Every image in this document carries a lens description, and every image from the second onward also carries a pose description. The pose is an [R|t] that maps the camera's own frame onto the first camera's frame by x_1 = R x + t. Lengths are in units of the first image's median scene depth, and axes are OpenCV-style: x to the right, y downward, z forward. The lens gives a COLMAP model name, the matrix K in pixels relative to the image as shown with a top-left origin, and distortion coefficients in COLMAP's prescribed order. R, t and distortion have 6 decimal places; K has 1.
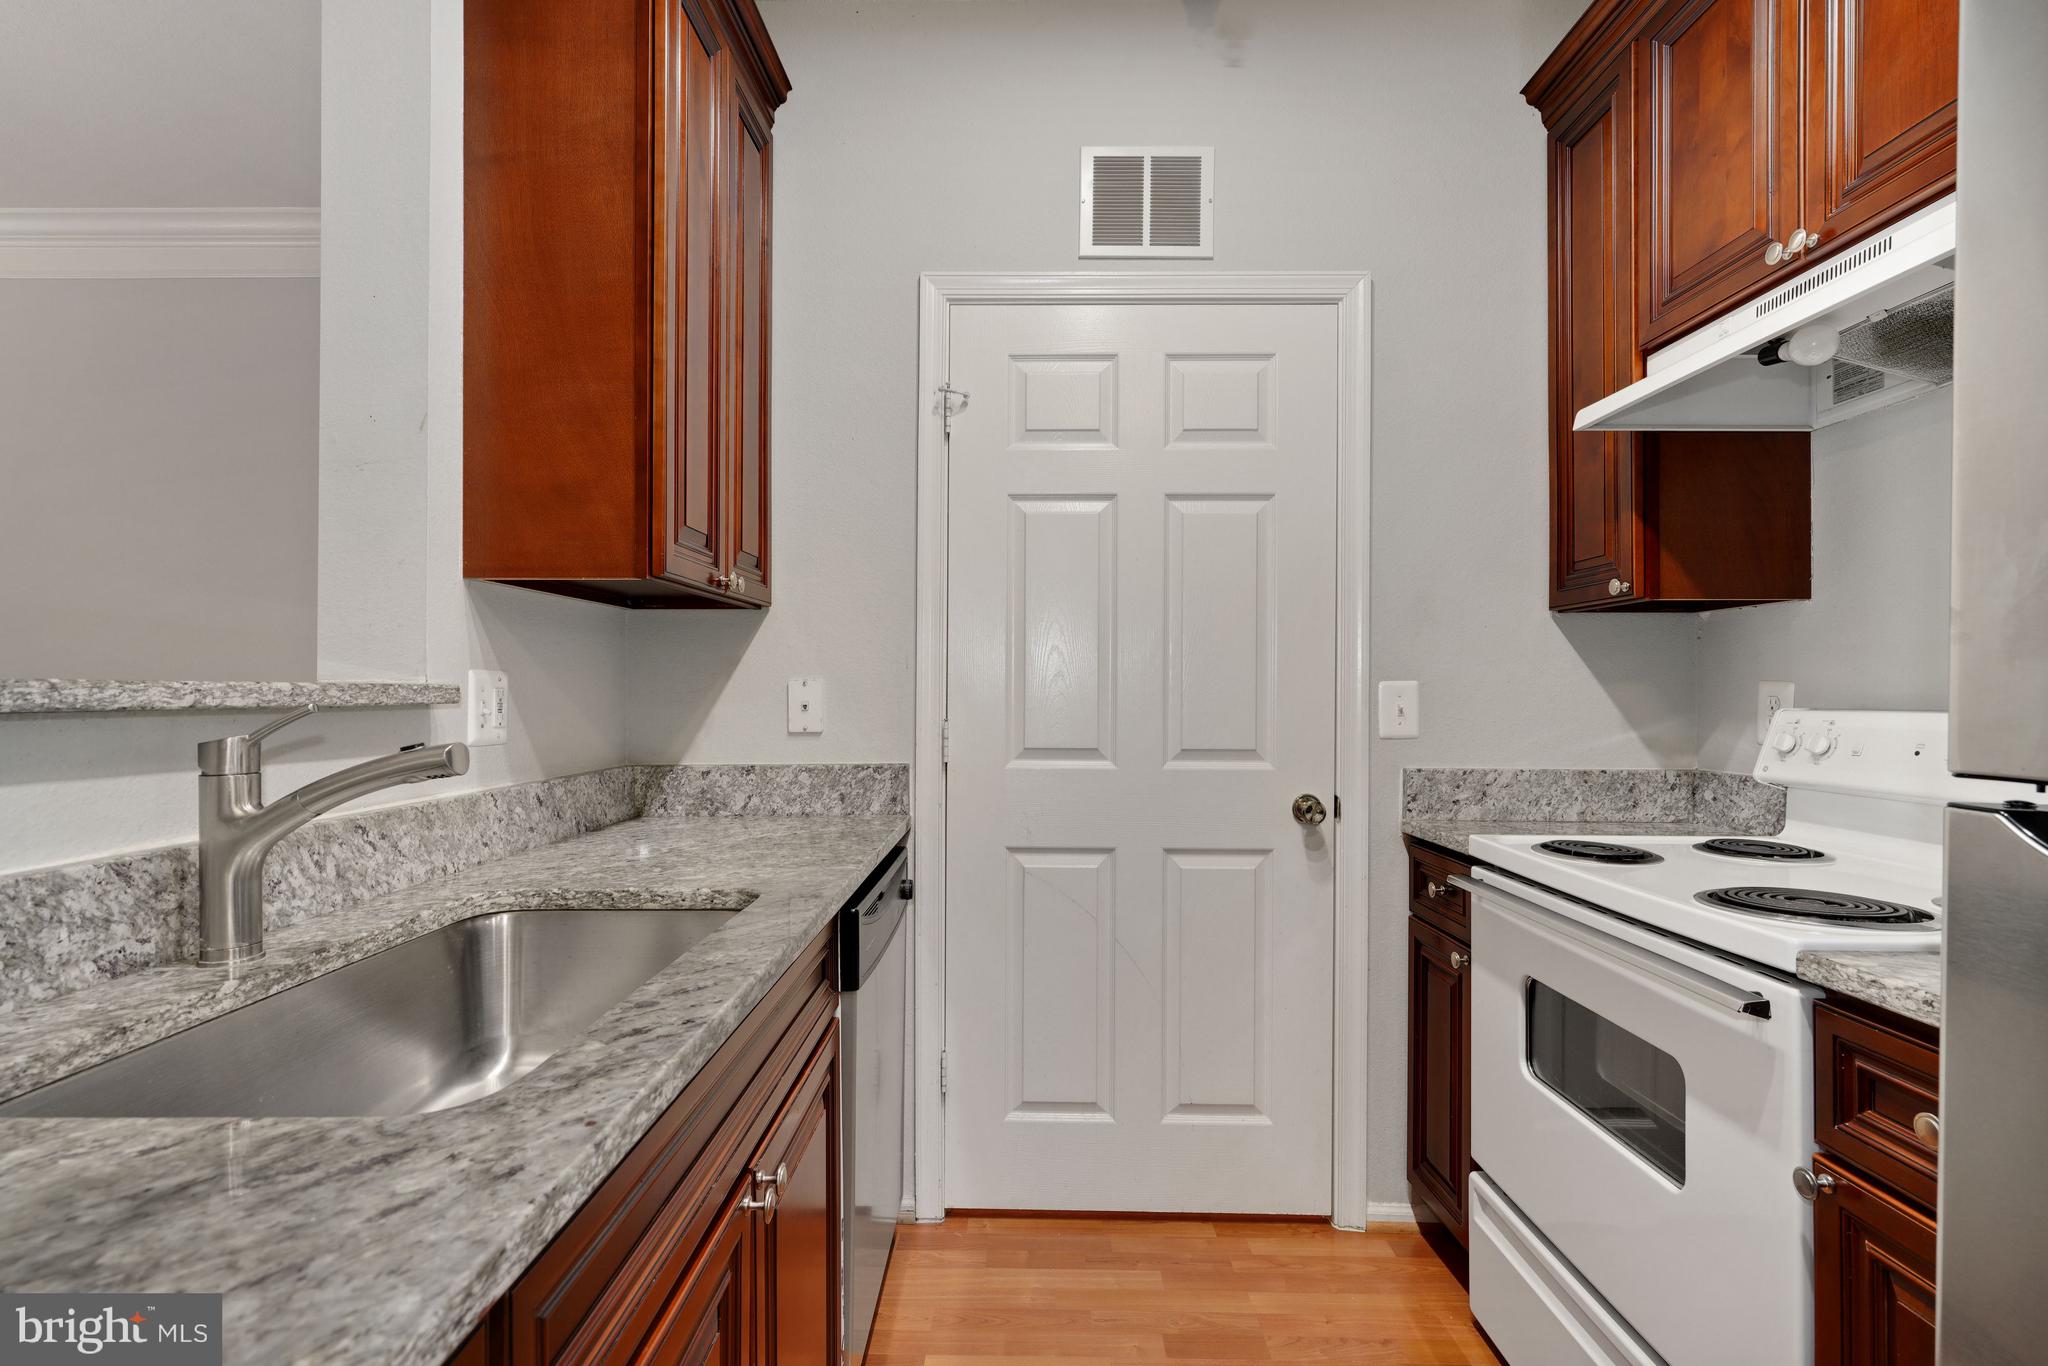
lens RADIAL K [[941.5, 0, 1017.7], [0, 941.5, 687.2], [0, 0, 1]] dist [-0.002803, 0.001231]
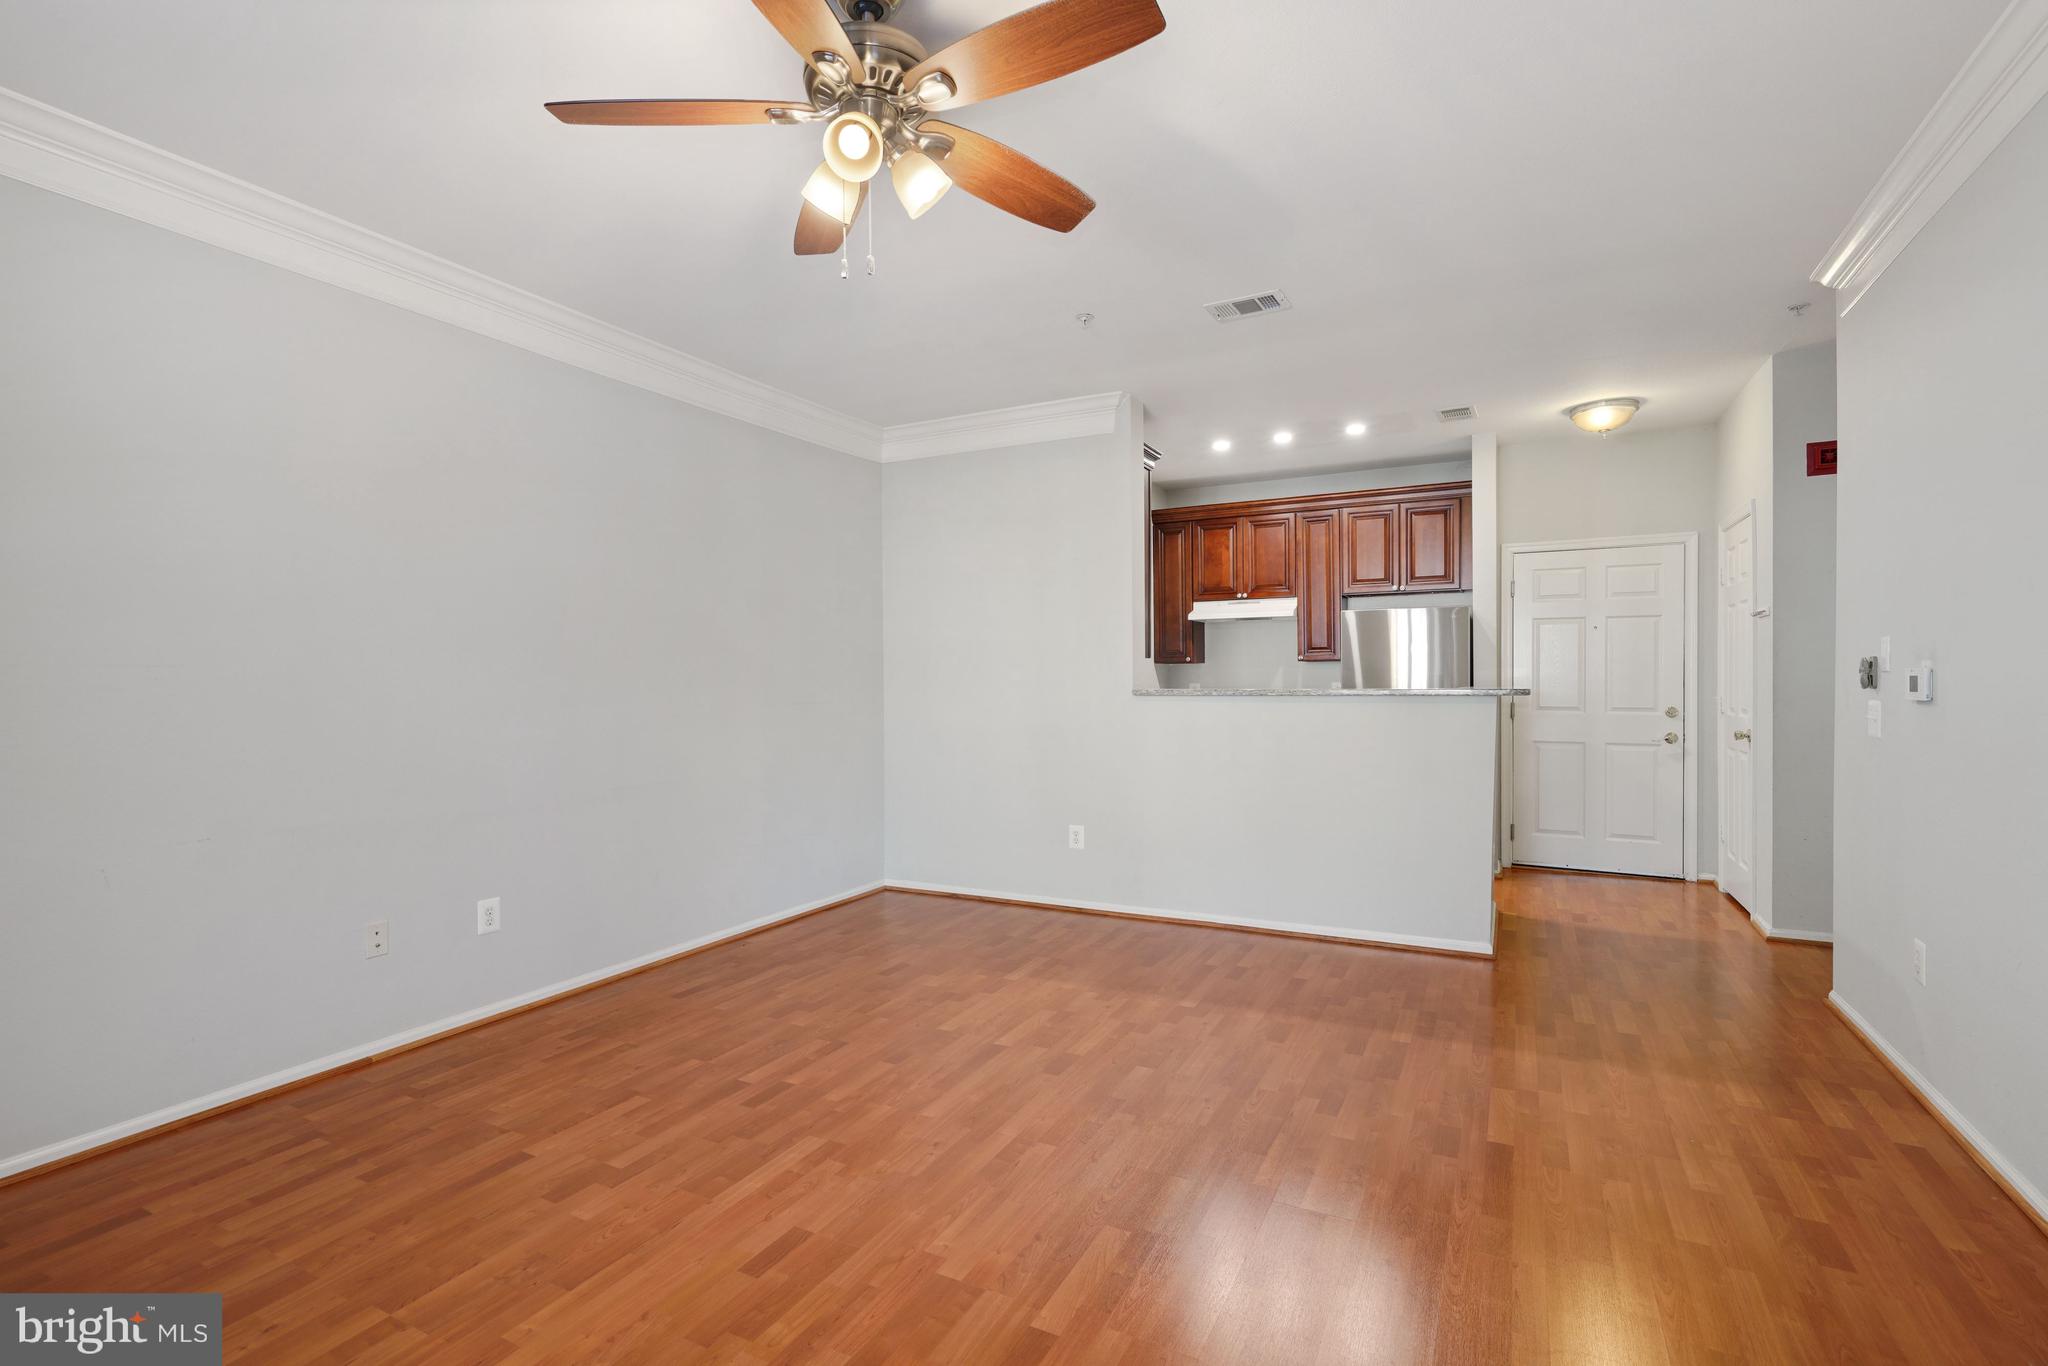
lens RADIAL K [[948.7, 0, 1024.0], [0, 948.7, 683.0], [0, 0, 1]] dist [-0.002990, 0.000178]
pose [[0.446591, -0.010038, 0.894682, -3.835074], [0.004027, 0.999949, 0.009209, -0.057478], [-0.894729, -0.000510, 0.446609, -0.177594]]
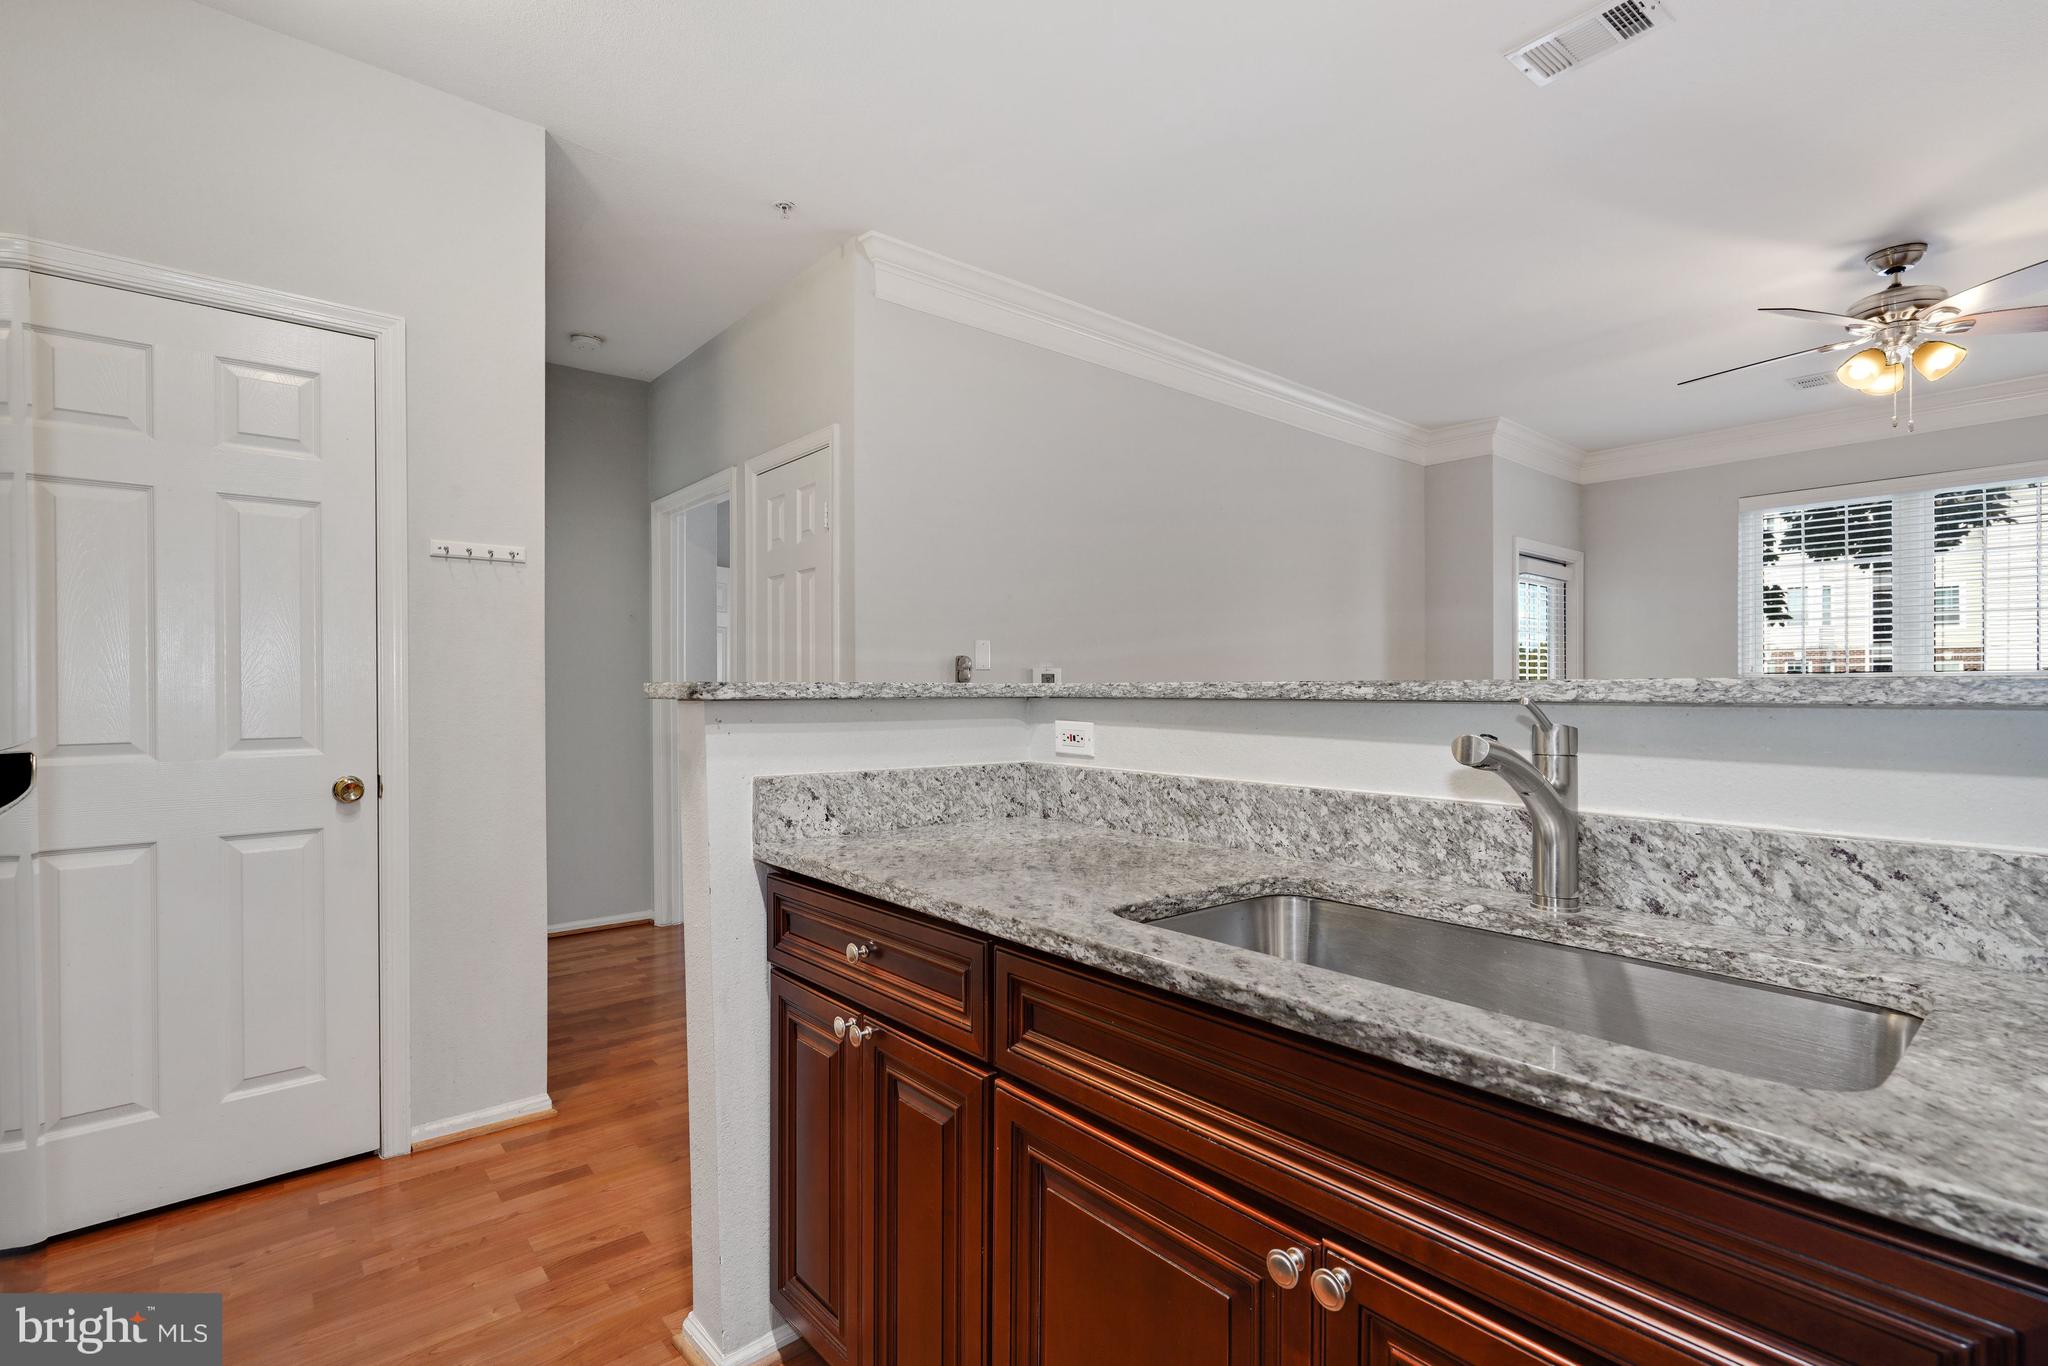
lens RADIAL K [[941.5, 0, 1017.7], [0, 941.5, 687.2], [0, 0, 1]] dist [-0.002803, 0.001231]
pose [[-0.754962, -0.003800, -0.655758, 0.311649], [0.002452, 0.999960, -0.008617, 0.008299], [0.655764, -0.008114, -0.754922, 0.933600]]
